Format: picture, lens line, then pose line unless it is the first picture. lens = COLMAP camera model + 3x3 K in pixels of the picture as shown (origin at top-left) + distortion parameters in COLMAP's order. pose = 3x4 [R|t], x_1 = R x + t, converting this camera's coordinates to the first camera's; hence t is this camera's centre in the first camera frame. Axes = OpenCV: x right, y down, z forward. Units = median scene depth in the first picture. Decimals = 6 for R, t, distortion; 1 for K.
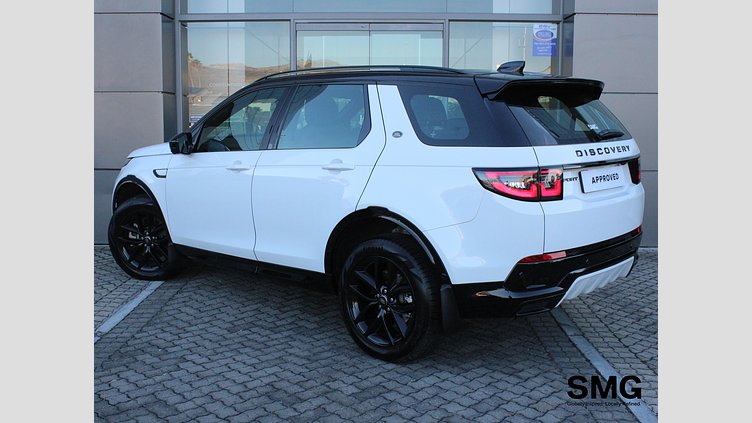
lens RADIAL K [[898.5, 0, 378.5], [0, 898.5, 207.0], [0, 0, 1]] dist [-0.027243, 0.000000]
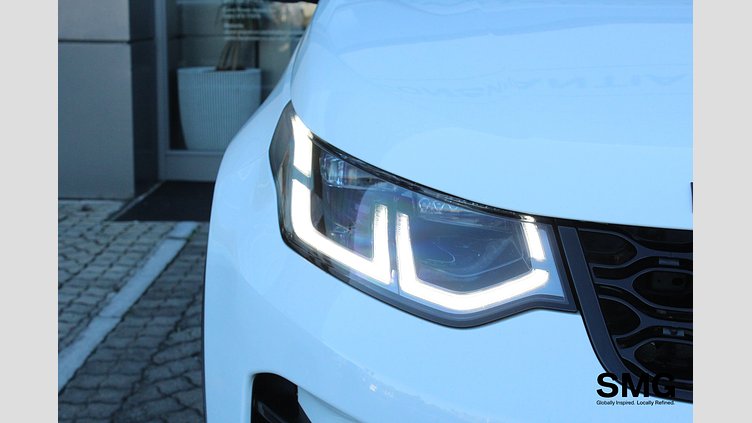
lens RADIAL K [[1128.0, 0, 374.3], [0, 1128.0, 213.7], [0, 0, 1]] dist [0.022995, 0.000000]
pose [[0.999740, 0.015508, 0.016740, -0.156292], [-0.016824, 0.996526, 0.081566, -0.002790], [-0.015417, -0.081827, 0.996527, 0.525938]]
